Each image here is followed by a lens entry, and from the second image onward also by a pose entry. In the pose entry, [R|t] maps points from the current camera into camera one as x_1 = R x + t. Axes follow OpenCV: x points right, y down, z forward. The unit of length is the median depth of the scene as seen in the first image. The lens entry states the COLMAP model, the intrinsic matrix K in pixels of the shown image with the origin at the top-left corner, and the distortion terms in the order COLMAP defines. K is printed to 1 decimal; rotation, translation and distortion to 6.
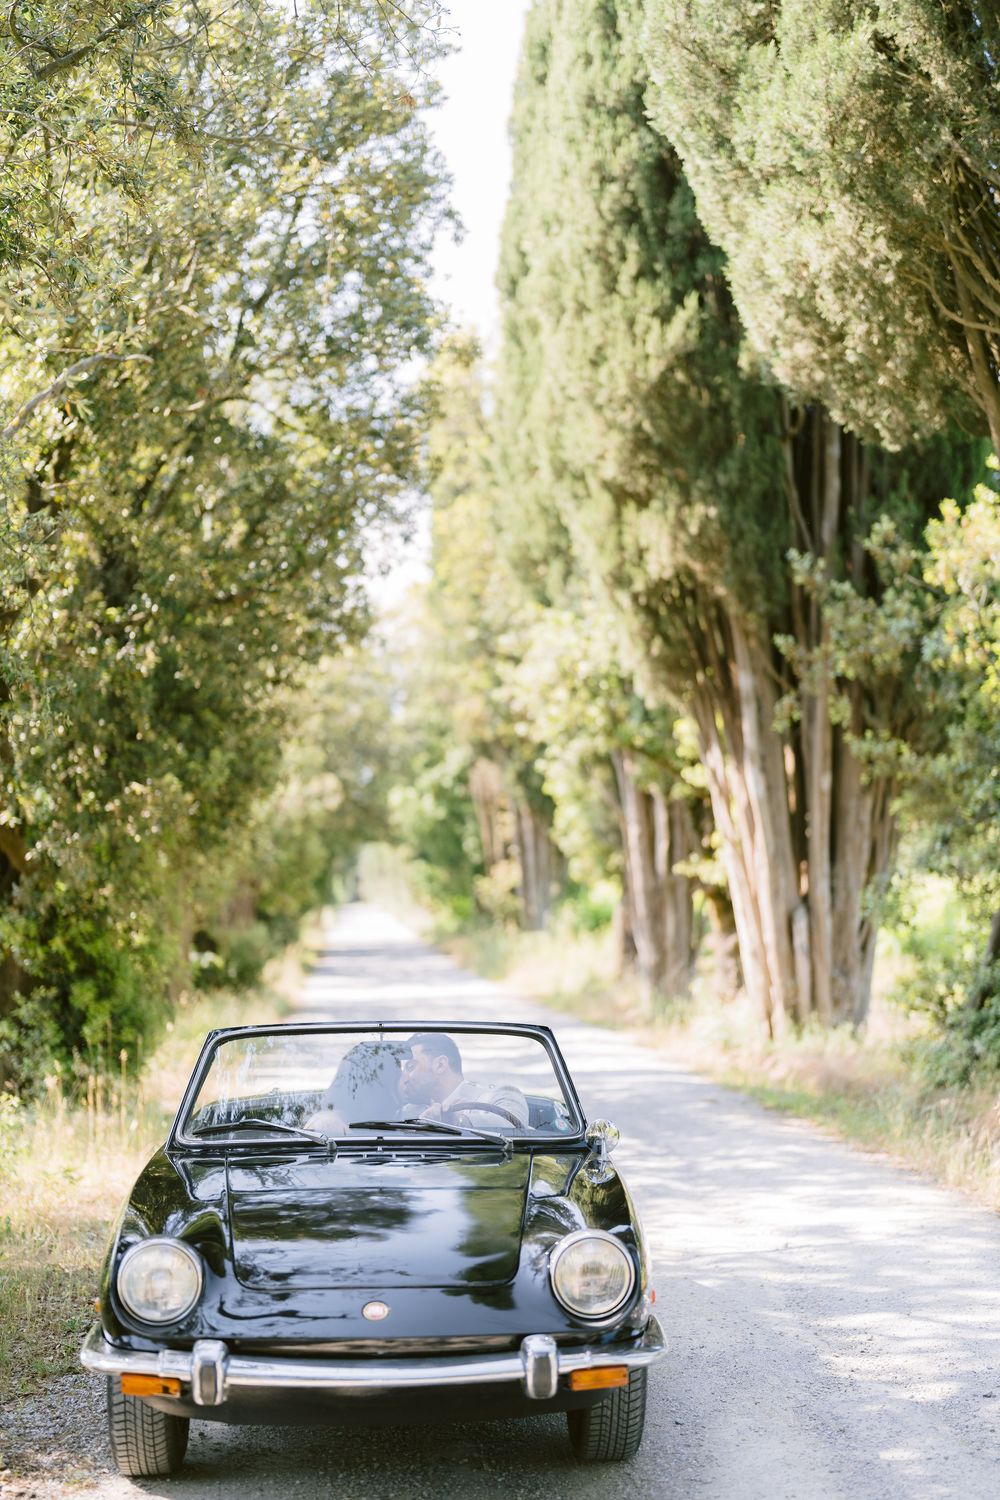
lens RADIAL K [[2097.9, 0, 500.0], [0, 2097.9, 750.0], [0, 0, 1]] dist [0.014178, 0.035855]
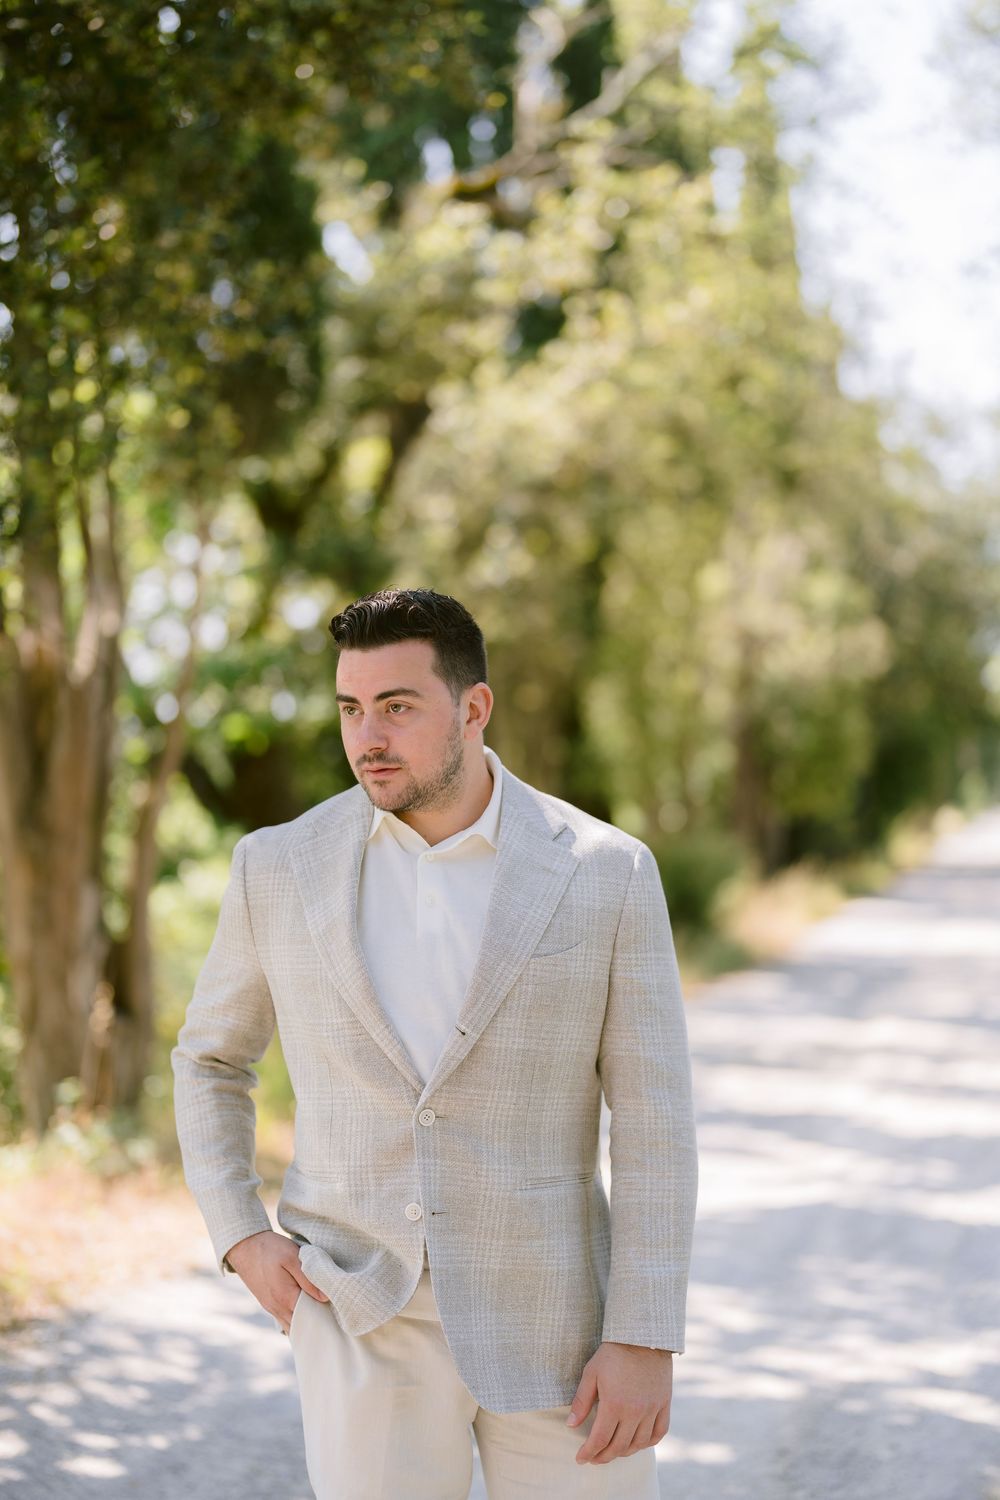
lens RADIAL K [[2204.4, 0, 462.9], [0, 2204.4, 775.7], [0, 0, 1]] dist [-0.043126, 0.032087]
pose [[0.949402, 0.021970, -0.313295, 0.048863], [-0.003204, 0.998176, 0.060288, 0.042827], [0.314048, -0.056234, 0.947740, 0.574127]]
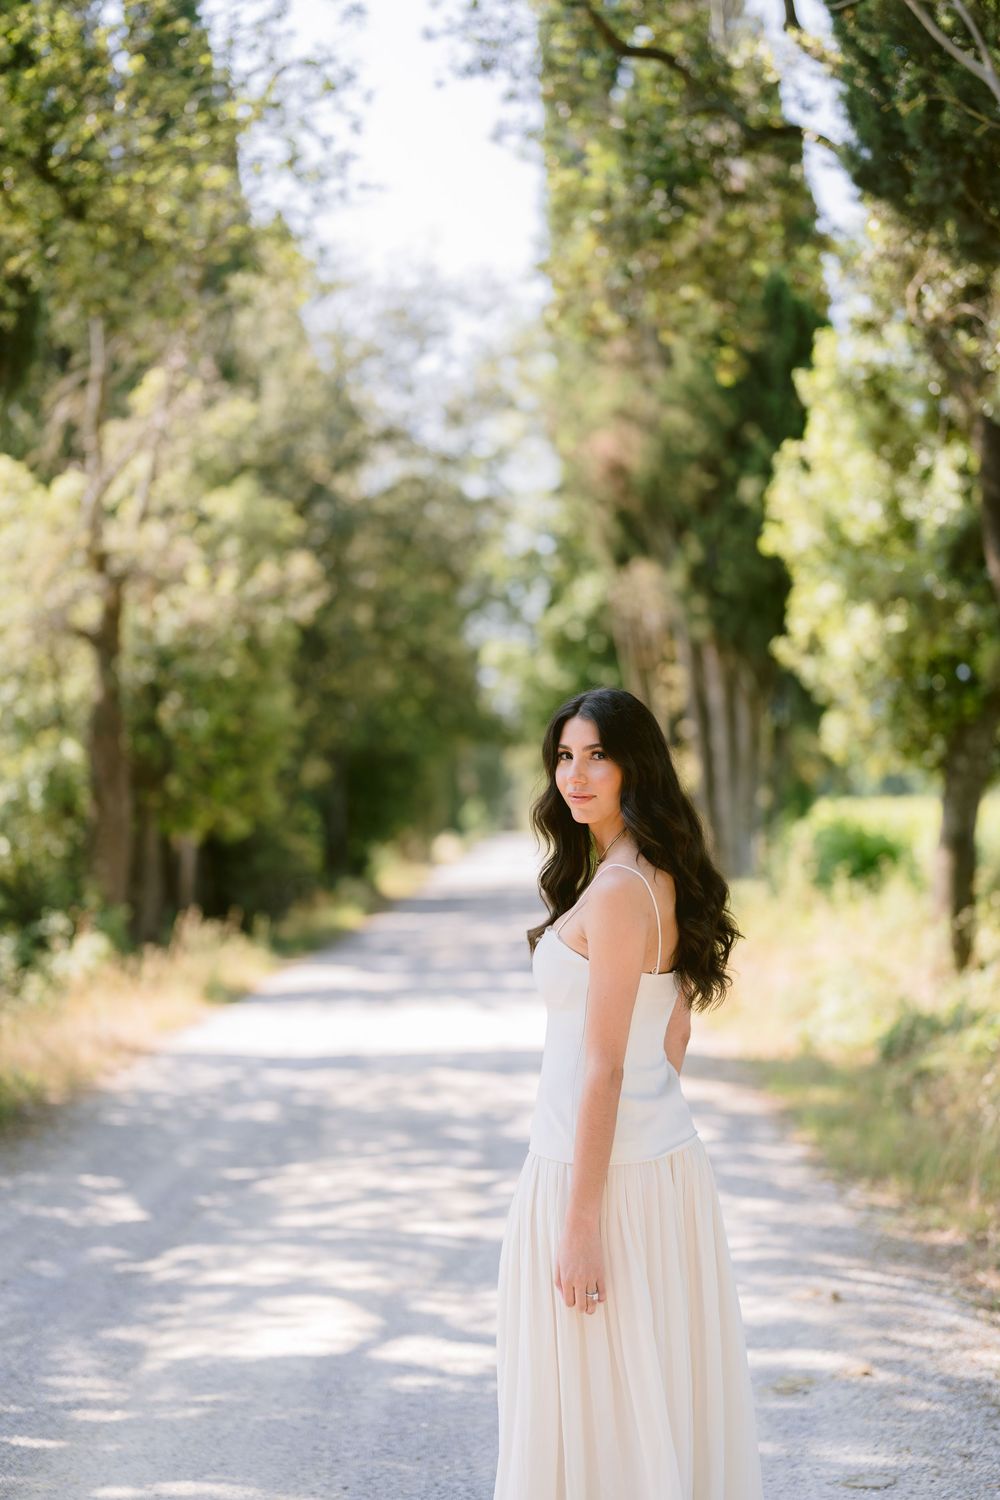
lens RADIAL K [[2091.2, 0, 500.0], [0, 2091.2, 750.0], [0, 0, 1]] dist [-0.010163, 0.008564]
pose [[0.996613, -0.001615, -0.082218, 0.006681], [0.004252, 0.999482, 0.031911, 0.096190], [0.082124, -0.032152, 0.996103, 1.213749]]
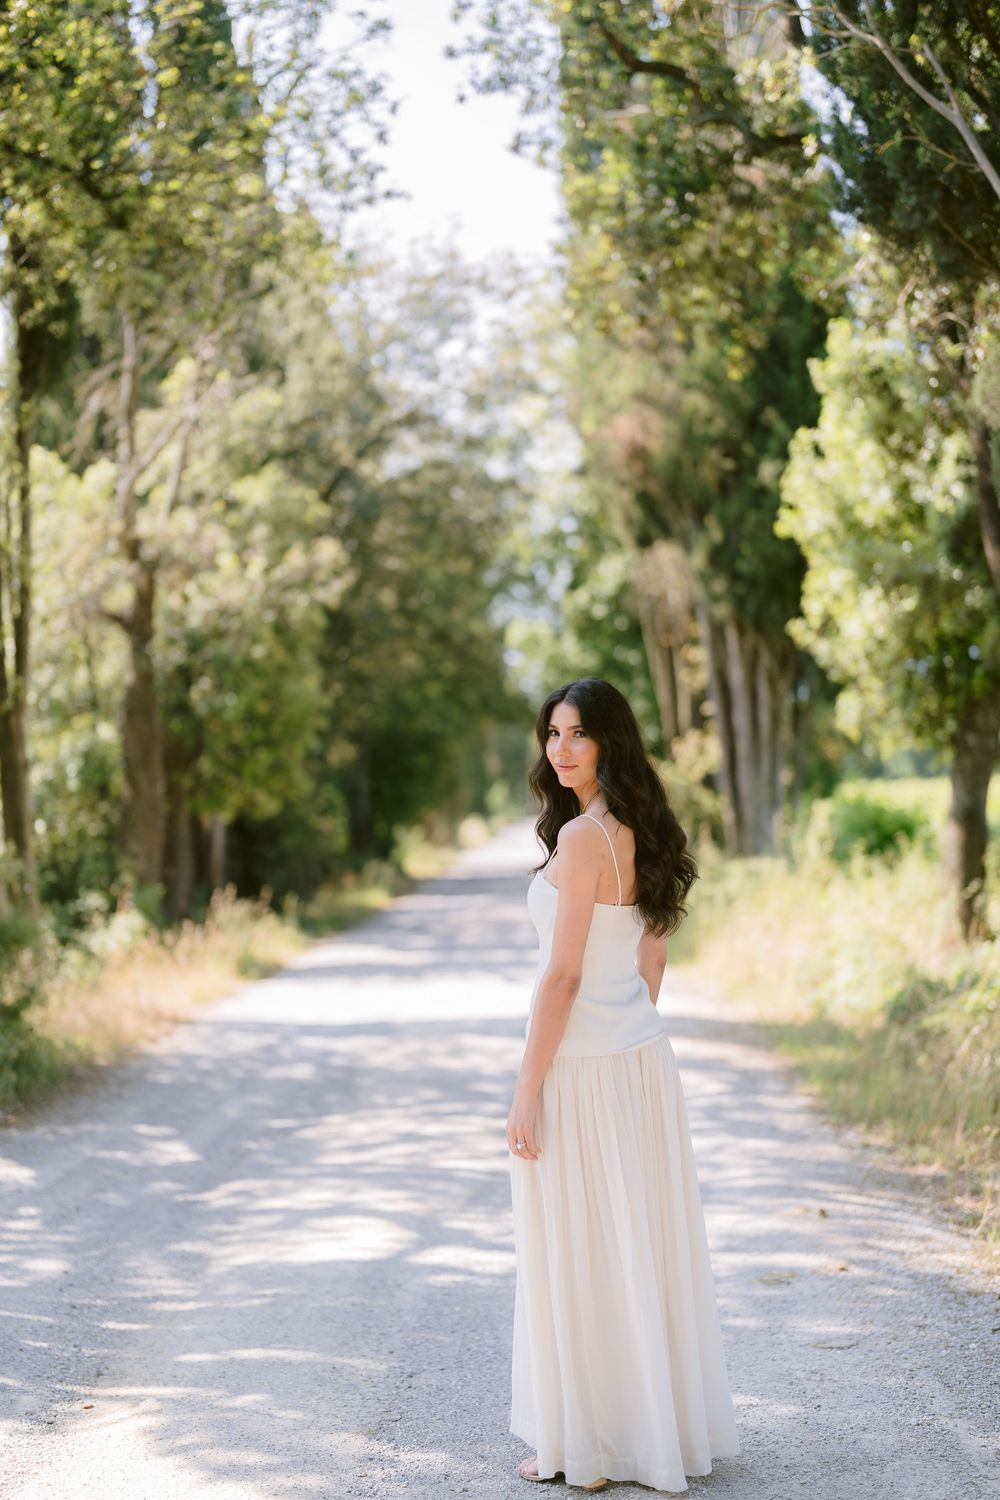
lens RADIAL K [[2142.0, 0, 500.0], [0, 2142.0, 750.0], [0, 0, 1]] dist [-0.009314, 0.023653]
pose [[0.995536, -0.006617, -0.094149, 0.011830], [0.010455, 0.999132, 0.040332, 0.095507], [0.093801, -0.041136, 0.994741, 1.162854]]
